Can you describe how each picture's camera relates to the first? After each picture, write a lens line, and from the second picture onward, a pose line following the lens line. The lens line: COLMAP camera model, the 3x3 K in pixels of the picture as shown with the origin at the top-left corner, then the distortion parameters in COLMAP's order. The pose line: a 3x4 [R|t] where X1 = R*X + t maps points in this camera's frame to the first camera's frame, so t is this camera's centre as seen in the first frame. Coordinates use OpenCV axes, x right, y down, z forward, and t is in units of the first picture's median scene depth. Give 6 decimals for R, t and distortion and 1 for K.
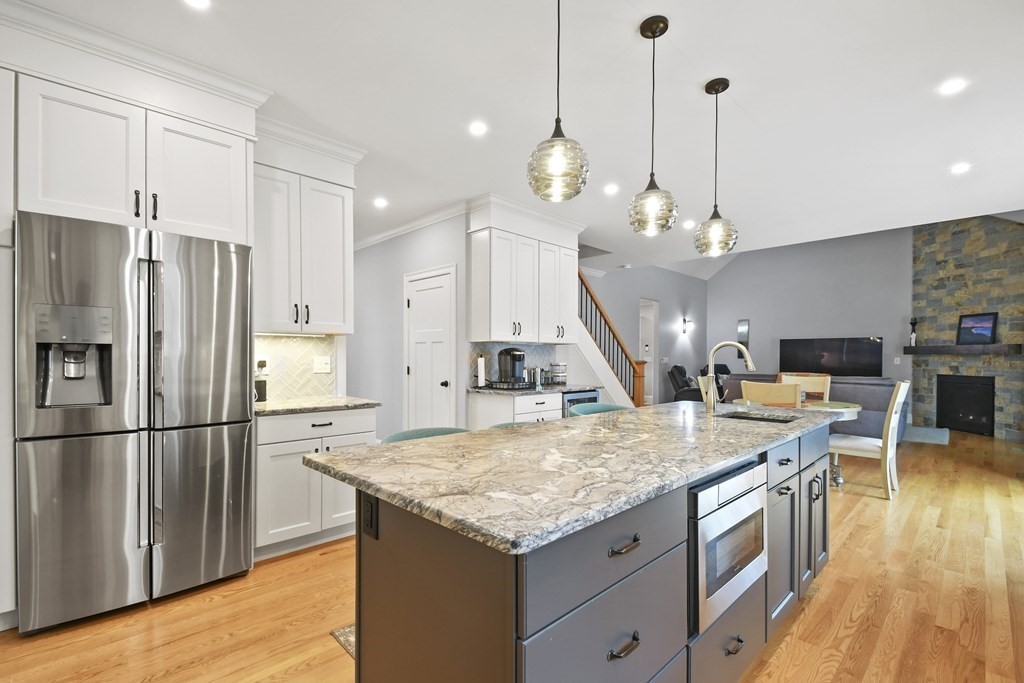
lens RADIAL K [[461.3, 0, 504.8], [0, 461.3, 366.6], [0, 0, 1]] dist [0.003134, 0.000340]
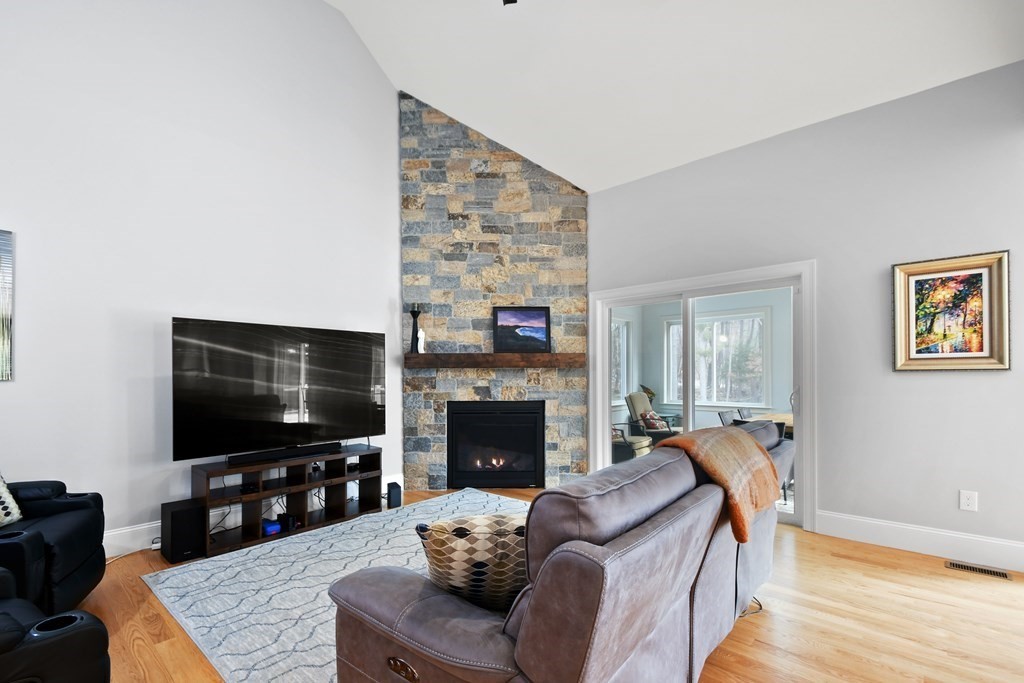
lens RADIAL K [[461.3, 0, 504.8], [0, 461.3, 366.6], [0, 0, 1]] dist [0.003134, 0.000340]
pose [[-0.051930, 0.003978, 0.998643, 0.347012], [0.029588, 0.999559, -0.002444, -0.026186], [-0.998212, 0.029421, -0.052025, 1.007391]]
